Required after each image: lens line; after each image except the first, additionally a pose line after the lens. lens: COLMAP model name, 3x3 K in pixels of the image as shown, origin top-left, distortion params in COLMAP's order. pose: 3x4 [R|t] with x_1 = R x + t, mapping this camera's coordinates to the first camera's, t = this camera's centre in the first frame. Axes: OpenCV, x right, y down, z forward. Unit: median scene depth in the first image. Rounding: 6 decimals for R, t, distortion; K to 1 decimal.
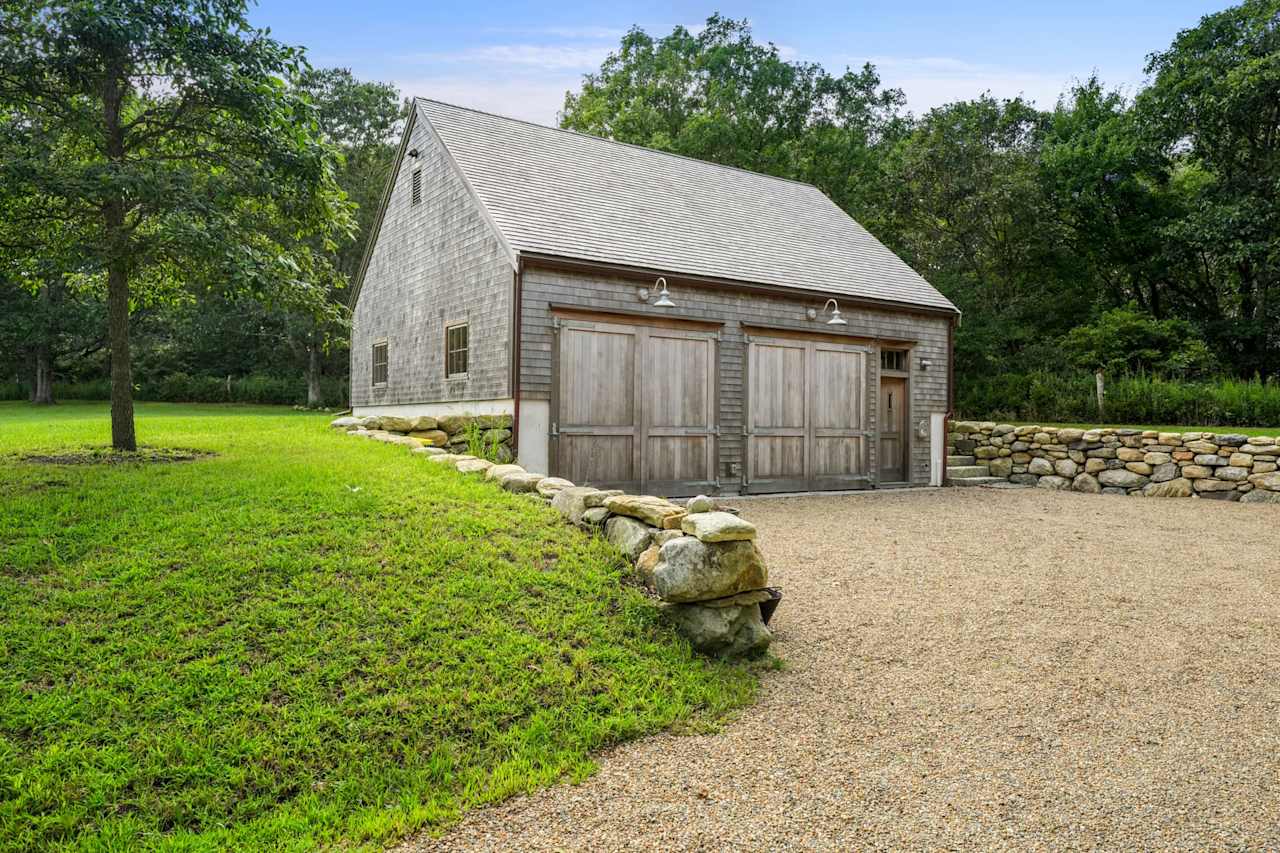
lens RADIAL K [[933.3, 0, 640.0], [0, 933.3, 426.5], [0, 0, 1]] dist [0.026072, 0.000146]
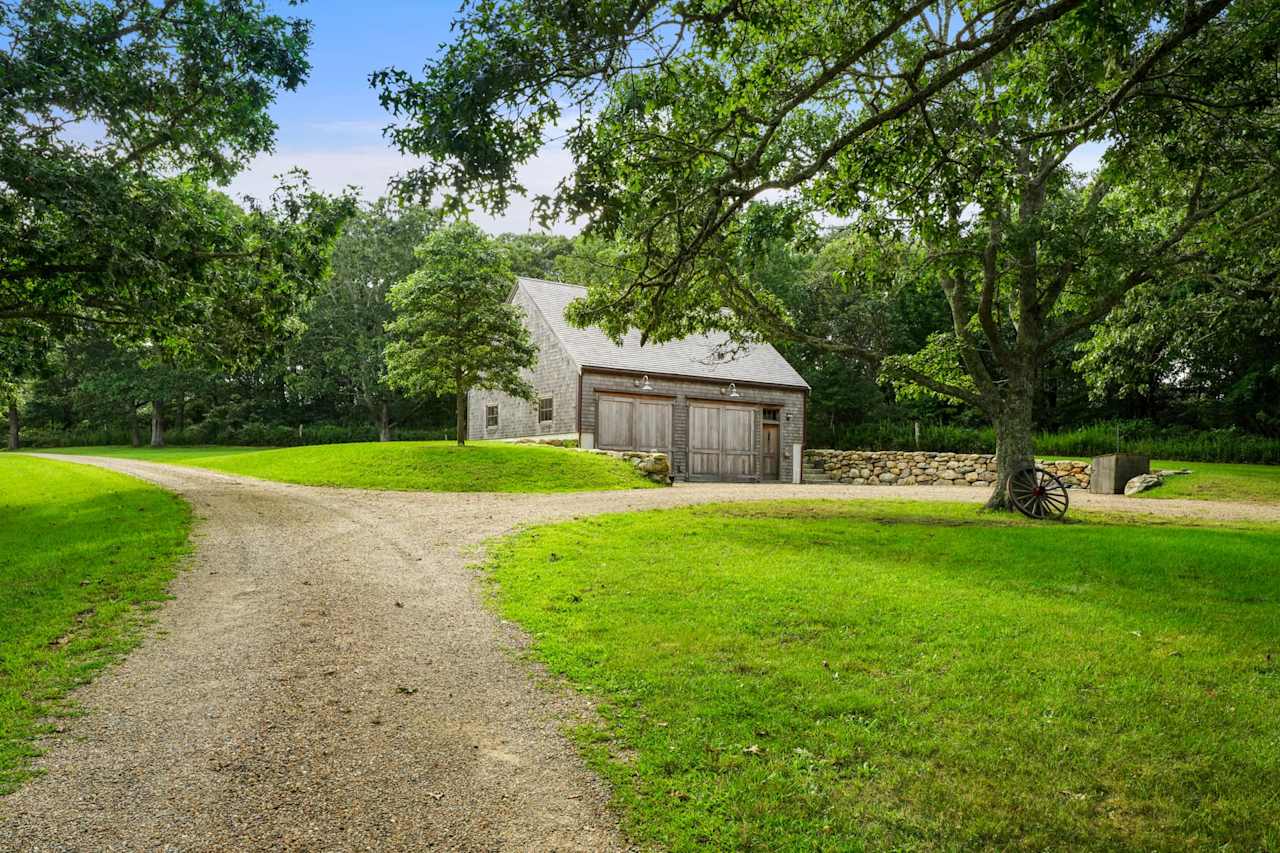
lens RADIAL K [[933.3, 0, 640.0], [0, 933.3, 426.5], [0, 0, 1]] dist [0.026072, 0.000146]
pose [[0.999892, 0.001949, 0.014566, -0.016644], [-0.001135, 0.998448, -0.055672, 0.060242], [-0.014652, 0.055649, 0.998343, -0.907084]]
